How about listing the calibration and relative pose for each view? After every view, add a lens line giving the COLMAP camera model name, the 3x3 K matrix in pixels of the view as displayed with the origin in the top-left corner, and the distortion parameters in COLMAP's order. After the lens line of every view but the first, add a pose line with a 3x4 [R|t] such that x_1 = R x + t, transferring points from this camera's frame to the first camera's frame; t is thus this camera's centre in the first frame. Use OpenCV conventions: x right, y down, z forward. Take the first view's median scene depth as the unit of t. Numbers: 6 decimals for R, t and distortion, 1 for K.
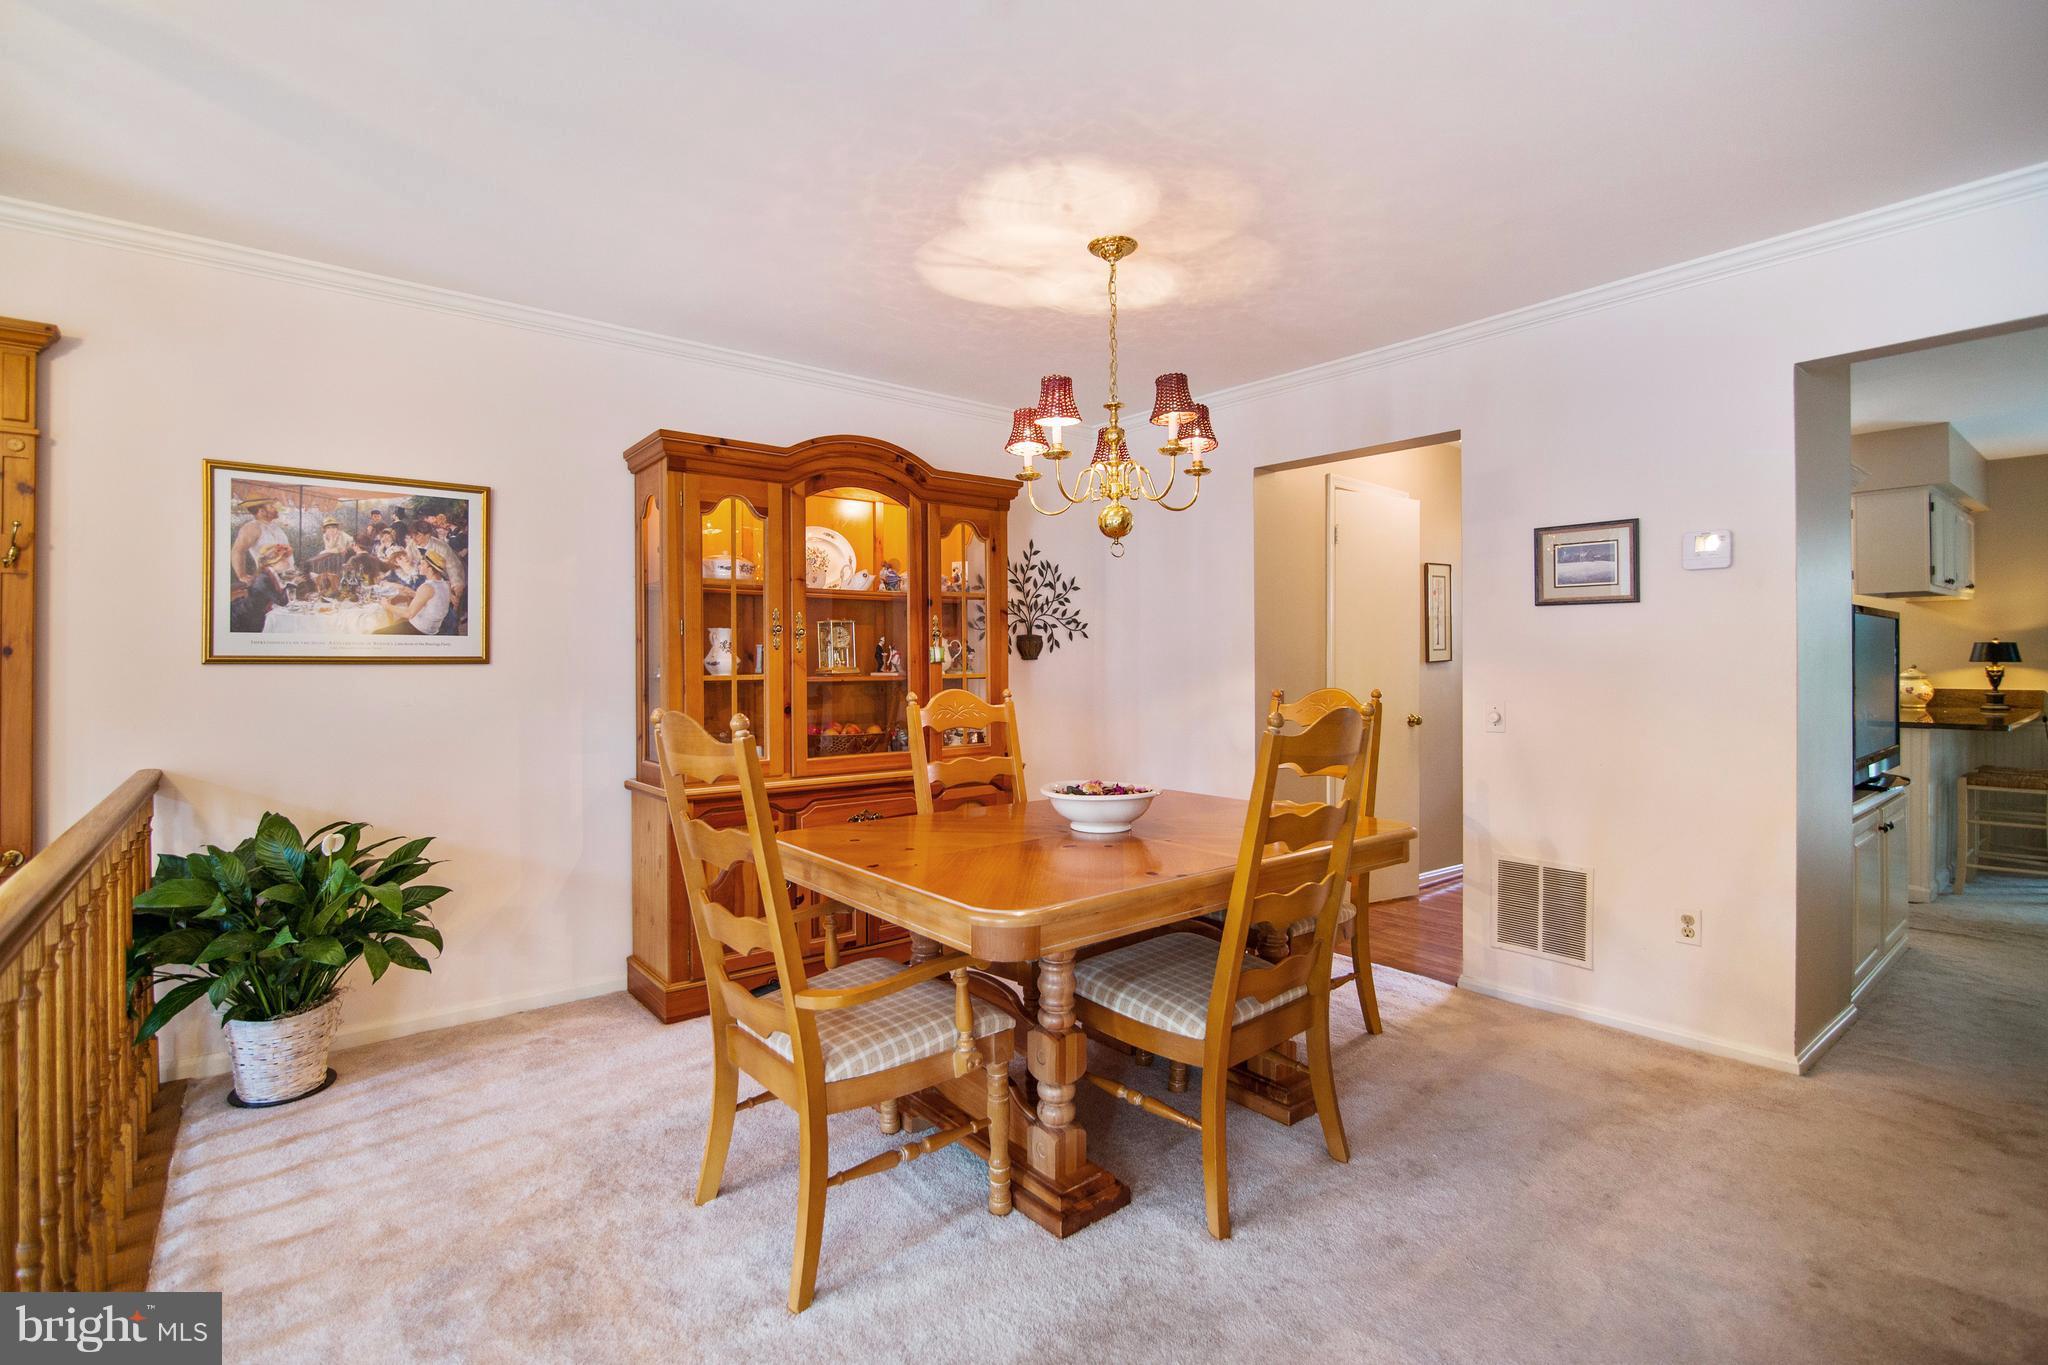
lens RADIAL K [[946.3, 0, 1023.5], [0, 946.3, 665.1], [0, 0, 1]] dist [-0.002394, -0.000071]
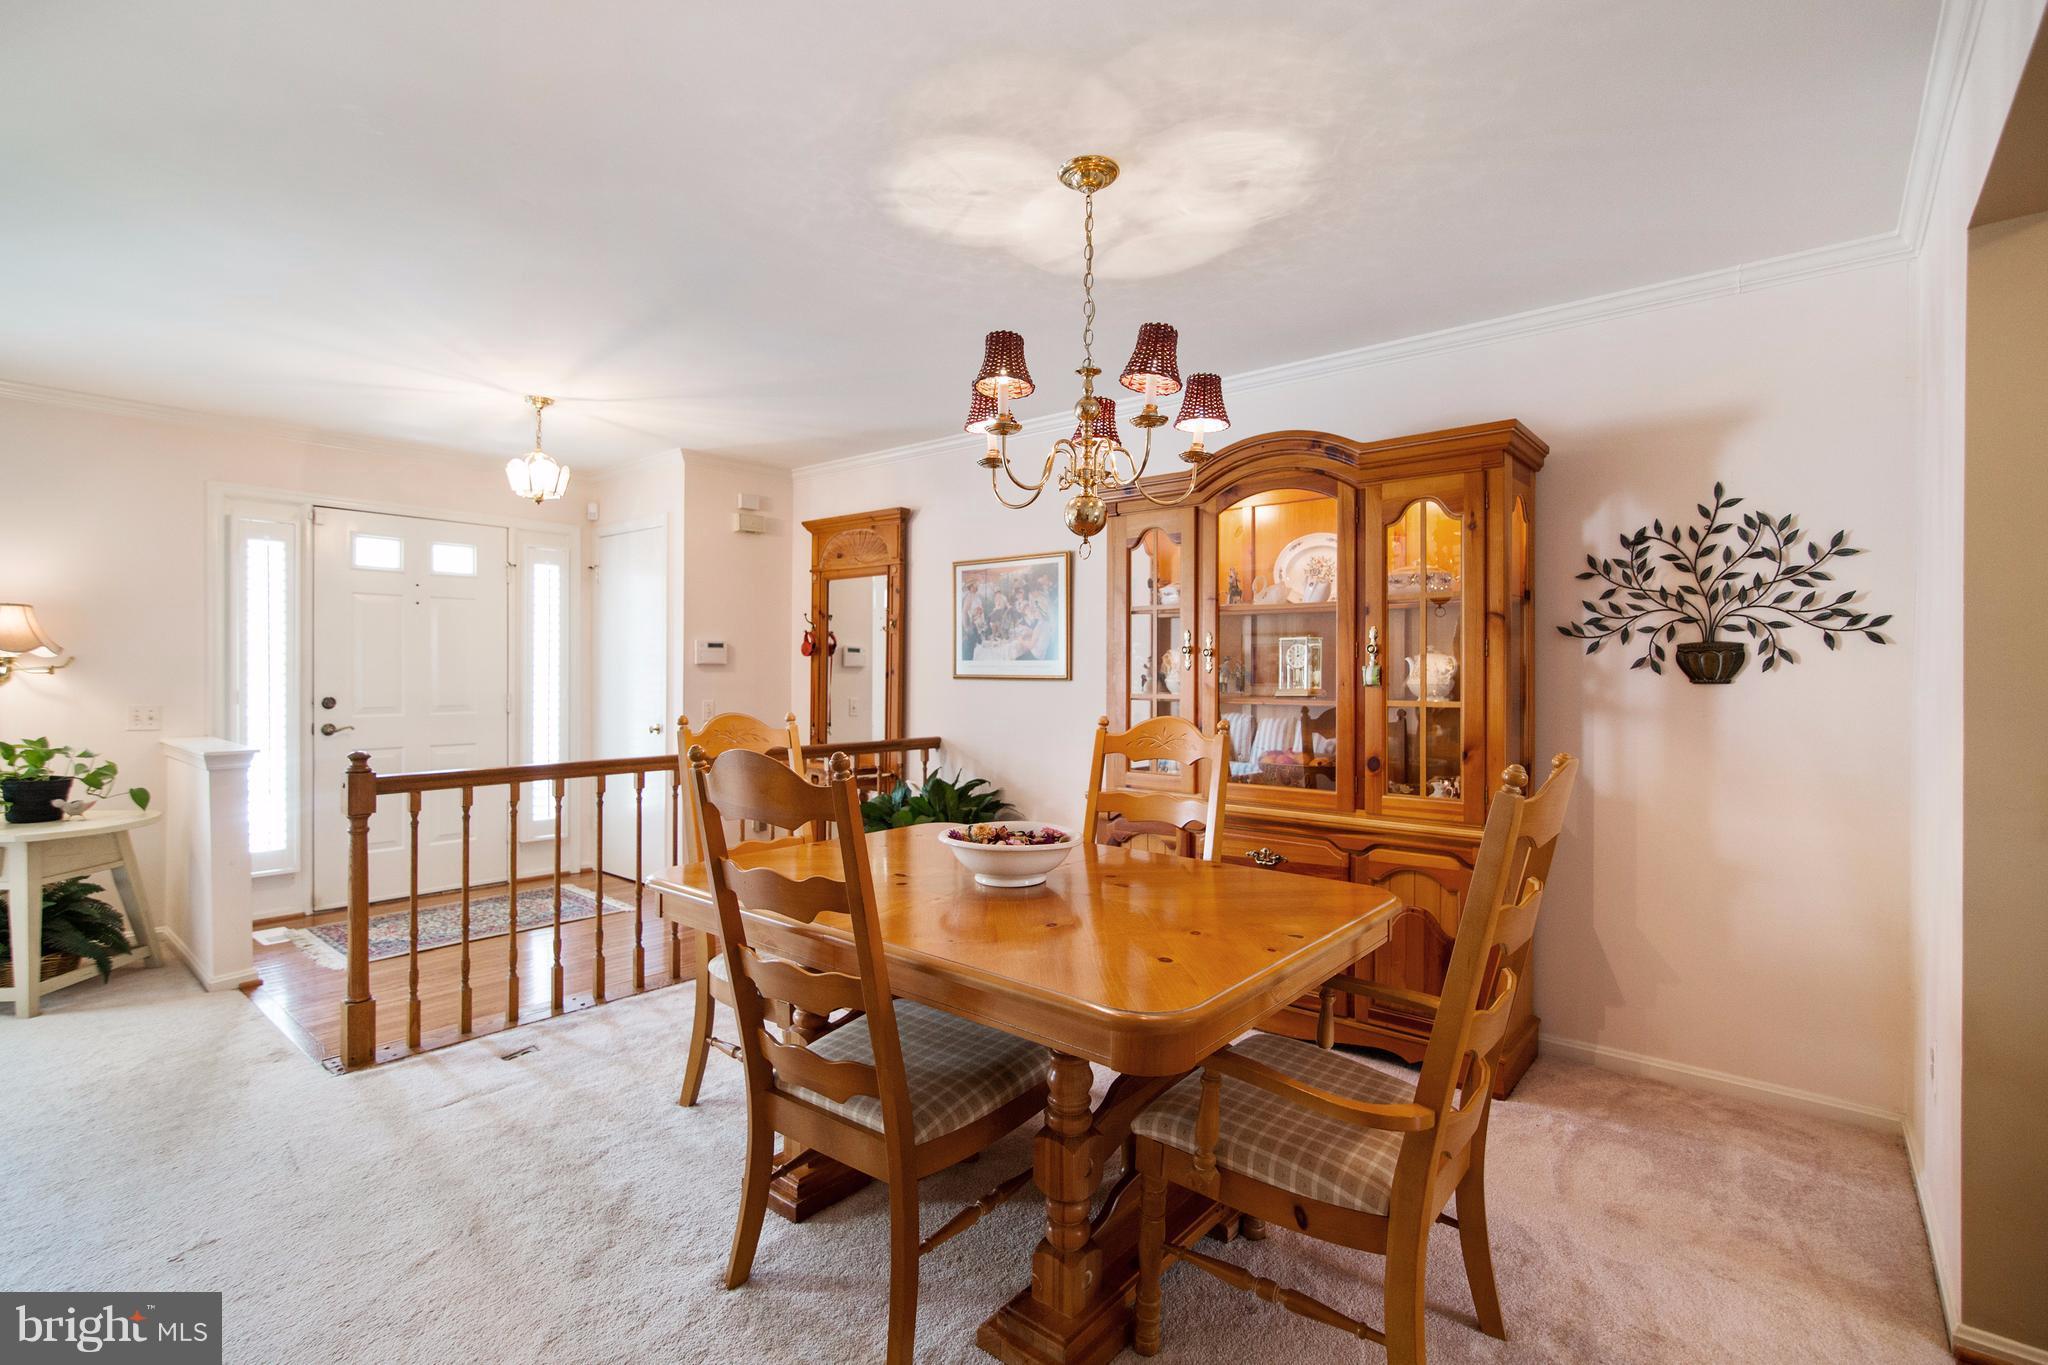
lens RADIAL K [[946.3, 0, 1042.3], [0, 946.3, 679.1], [0, 0, 1]] dist [-0.002394, -0.000071]
pose [[0.199054, 0.012659, -0.979907, 0.802273], [-0.006394, 0.999912, 0.011619, -0.019993], [0.979968, 0.003952, 0.199117, 0.732695]]
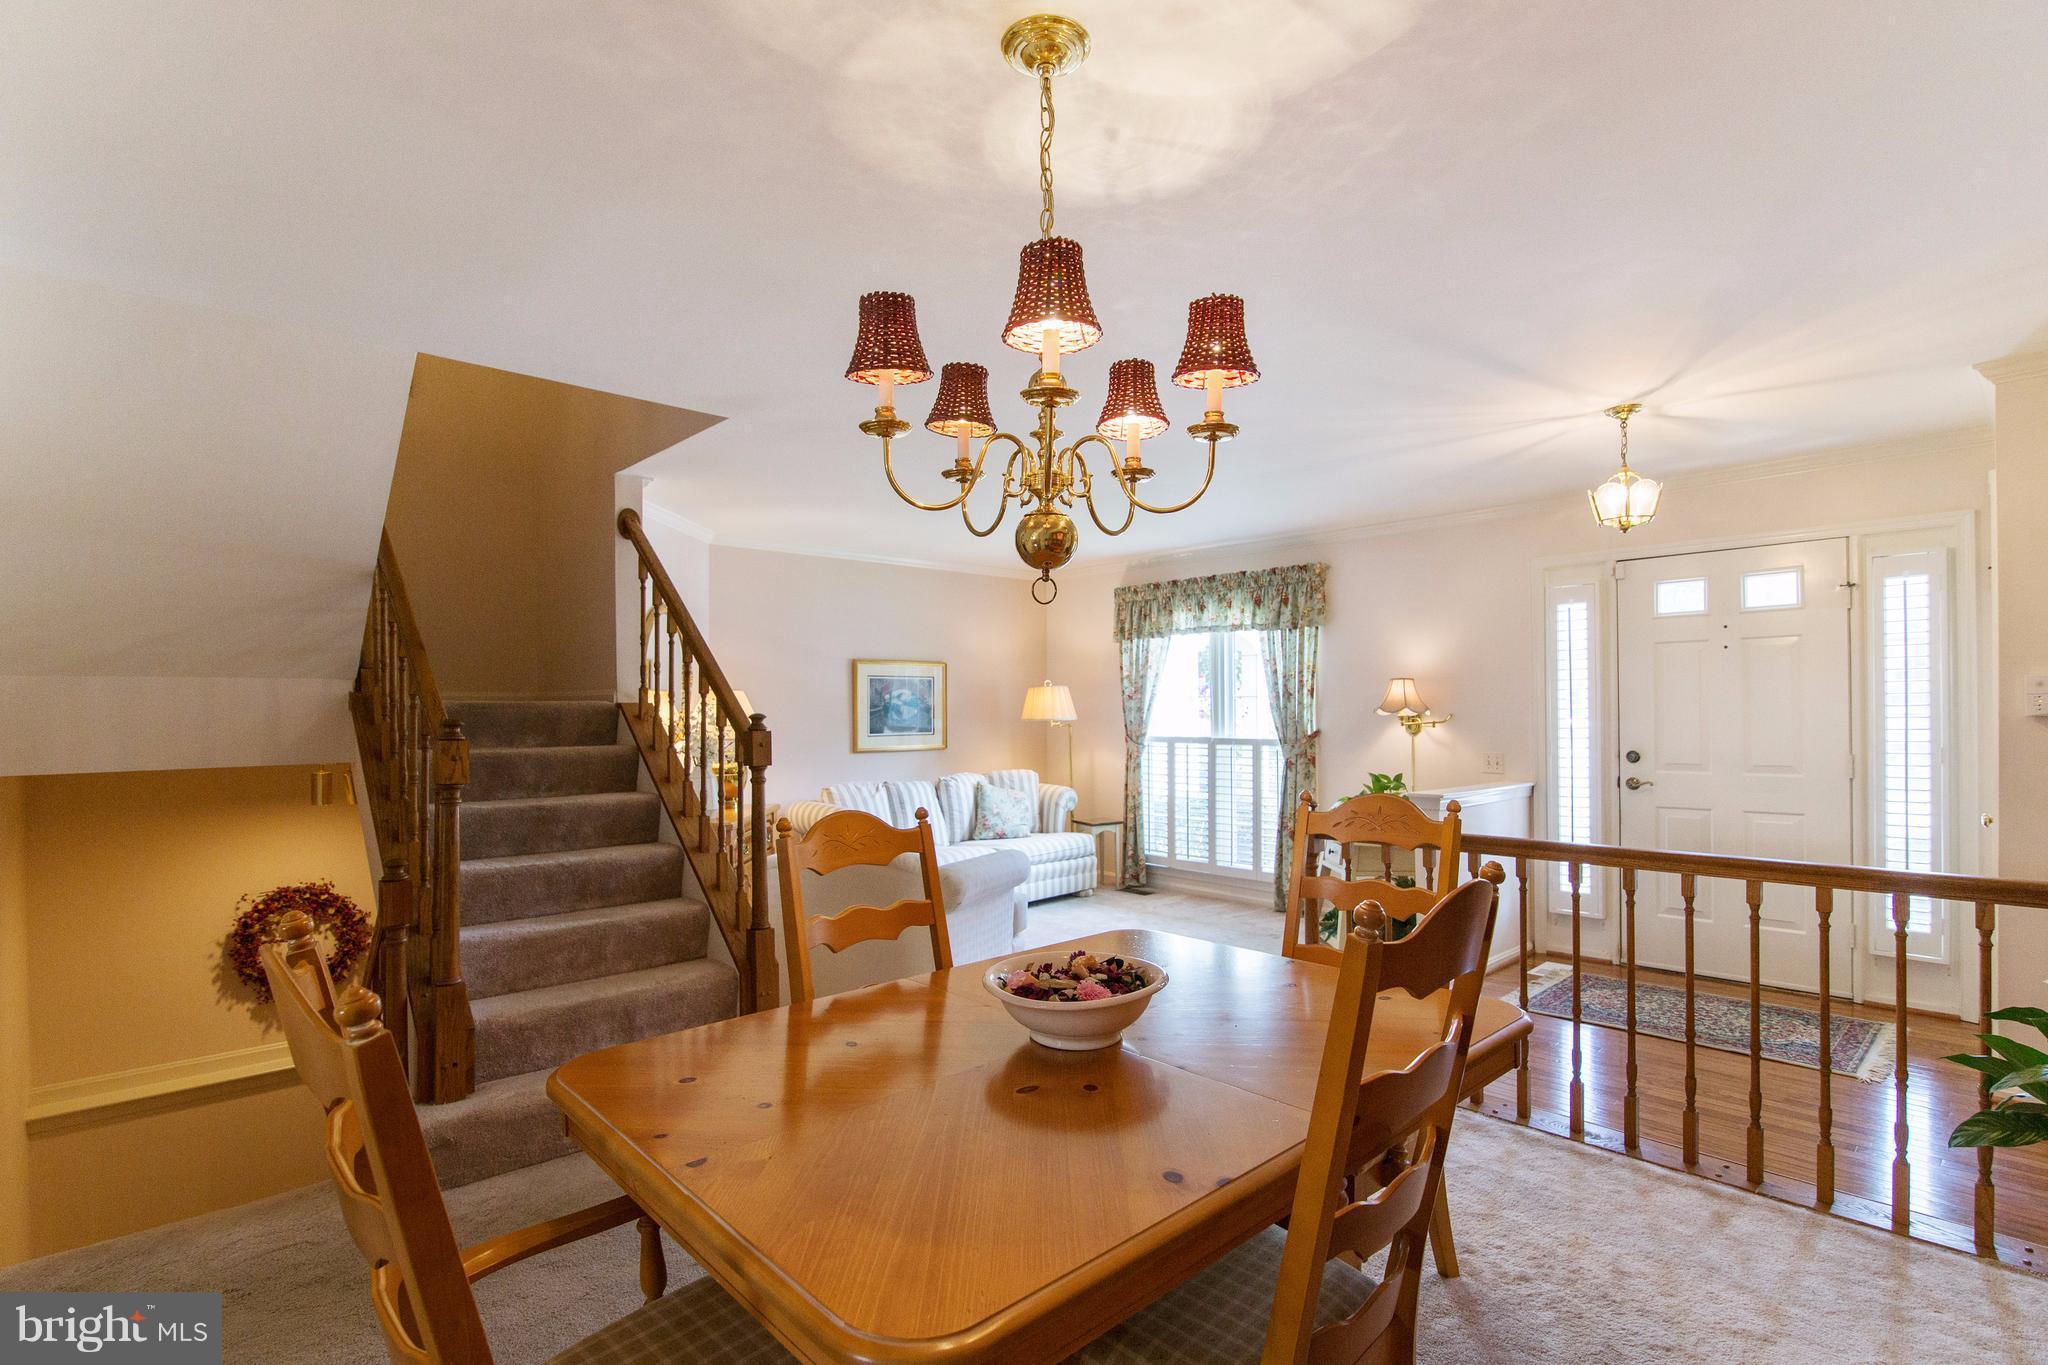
lens RADIAL K [[946.3, 0, 1033.6], [0, 946.3, 703.8], [0, 0, 1]] dist [-0.002394, -0.000071]
pose [[-0.997656, 0.021429, -0.064983, 0.118728], [0.021809, 0.999749, -0.005139, -0.055230], [0.064857, -0.006544, -0.997873, 1.377039]]
